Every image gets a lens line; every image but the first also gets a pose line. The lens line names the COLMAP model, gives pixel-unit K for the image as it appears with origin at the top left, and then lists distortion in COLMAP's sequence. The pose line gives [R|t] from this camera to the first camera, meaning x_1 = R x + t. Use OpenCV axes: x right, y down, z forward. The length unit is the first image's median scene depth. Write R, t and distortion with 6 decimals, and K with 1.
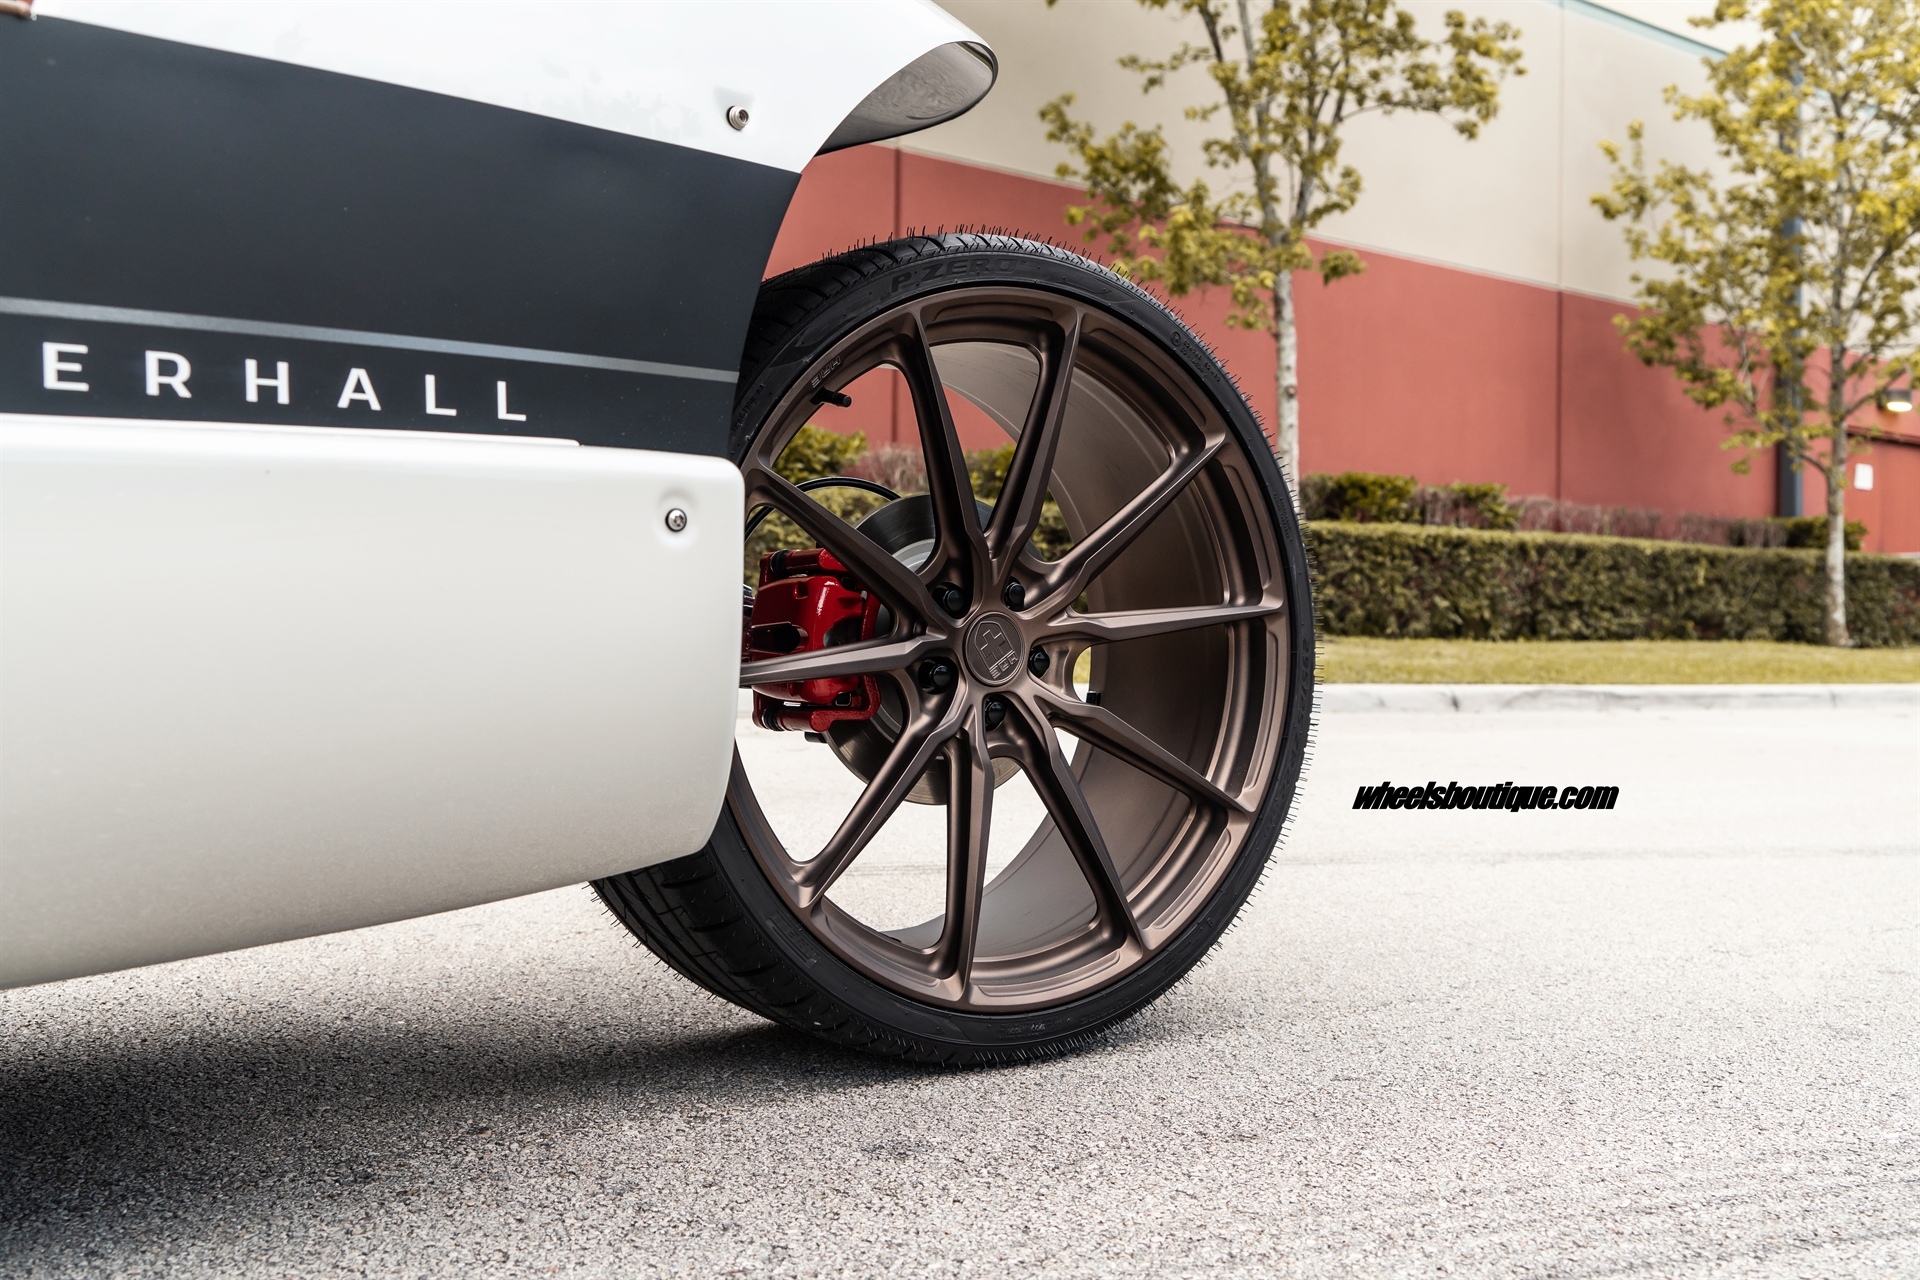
lens RADIAL K [[1793.2, 0, 950.3], [0, 1793.2, 651.7], [0, 0, 1]] dist [0.002376, 0.025879]
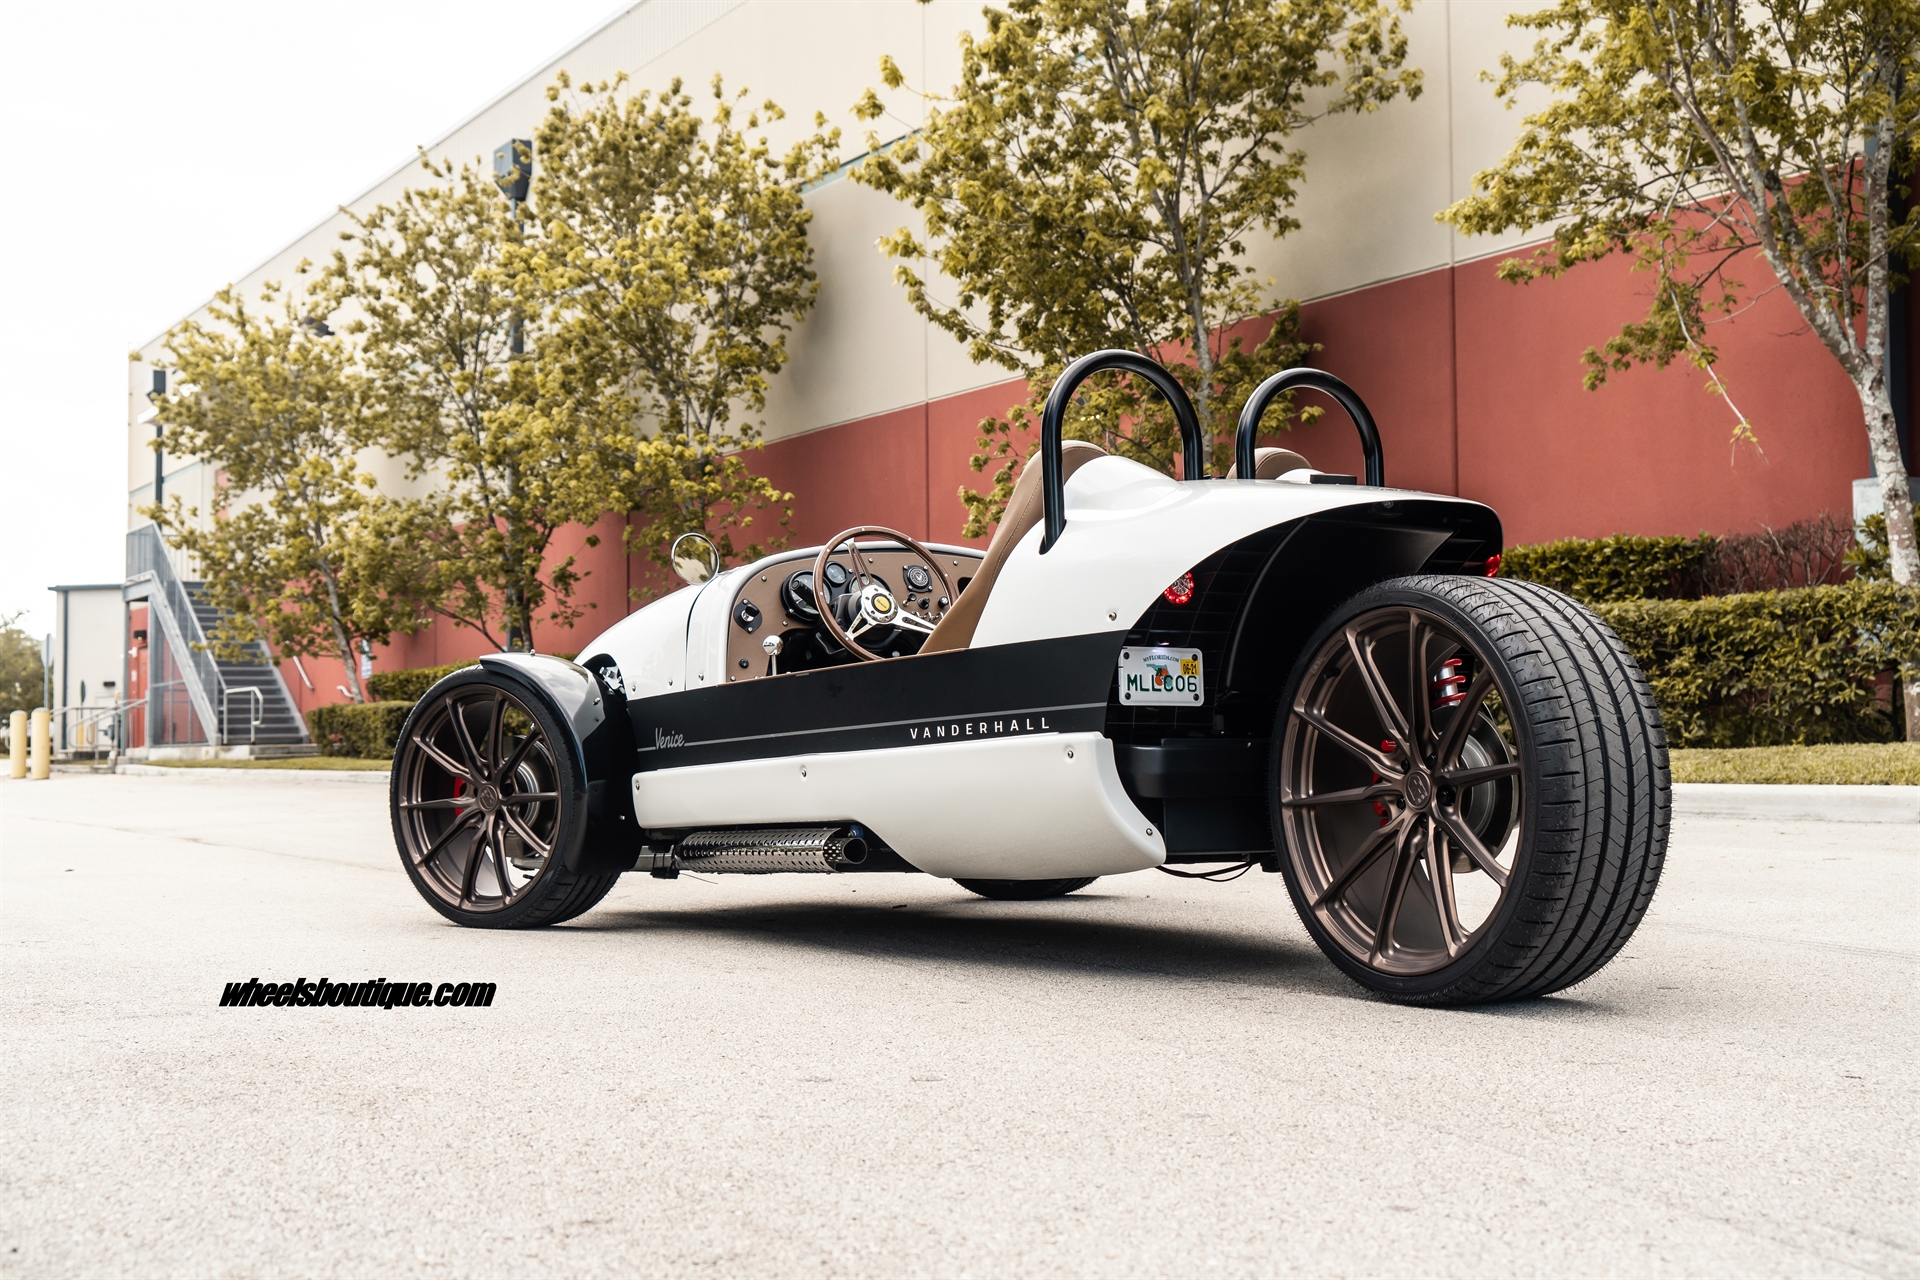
lens RADIAL K [[2338.7, 0, 953.0], [0, 2338.7, 634.6], [0, 0, 1]] dist [0.027595, 0.028712]
pose [[-0.035047, -0.059205, -0.997630, 0.296822], [0.012250, 0.998143, -0.059665, -0.002876], [0.999311, -0.014312, -0.034257, 0.066924]]
